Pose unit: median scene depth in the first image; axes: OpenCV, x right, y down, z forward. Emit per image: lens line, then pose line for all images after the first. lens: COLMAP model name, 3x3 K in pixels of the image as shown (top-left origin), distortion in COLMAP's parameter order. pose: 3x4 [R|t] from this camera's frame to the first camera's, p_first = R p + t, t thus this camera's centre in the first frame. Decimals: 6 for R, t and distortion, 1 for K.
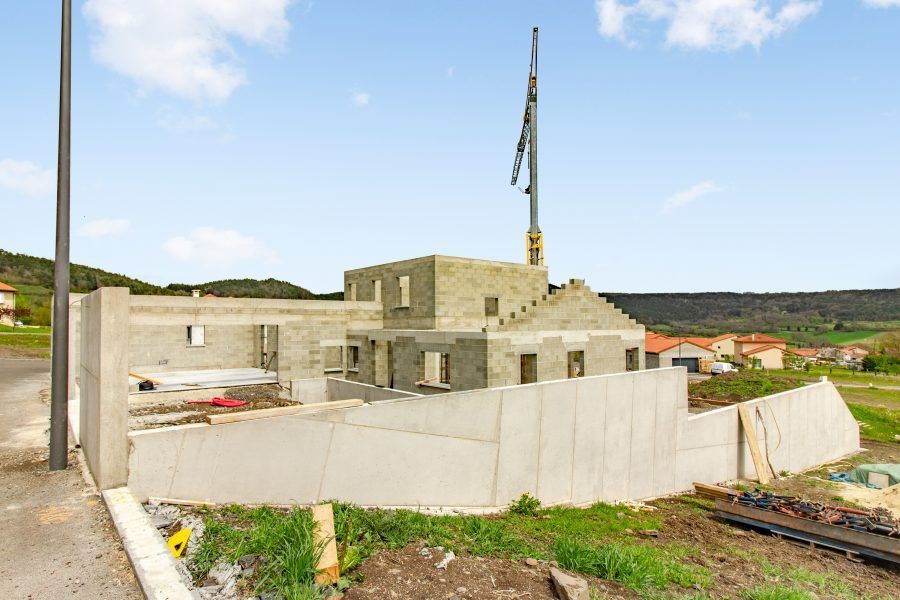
lens RADIAL K [[496.8, 0, 449.5], [0, 496.8, 324.2], [0, 0, 1]] dist [-0.000191, 0.000425]
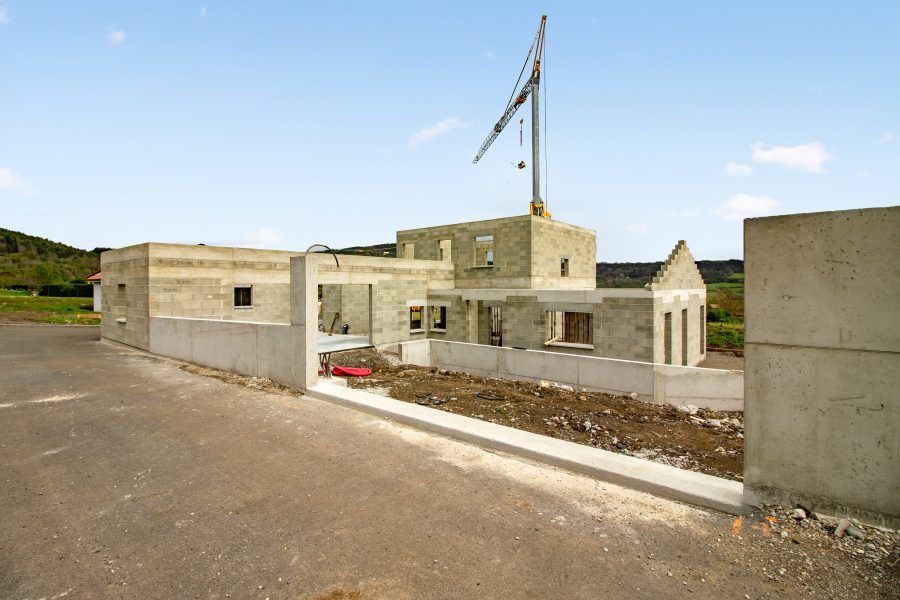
lens RADIAL K [[420.7, 0, 450.2], [0, 420.7, 296.9], [0, 0, 1]] dist [-0.013140, -0.000501]
pose [[0.981521, -0.004117, 0.191311, -0.321564], [-0.000475, 0.999713, 0.023954, 0.005641], [-0.191355, -0.023602, 0.981237, 0.179692]]
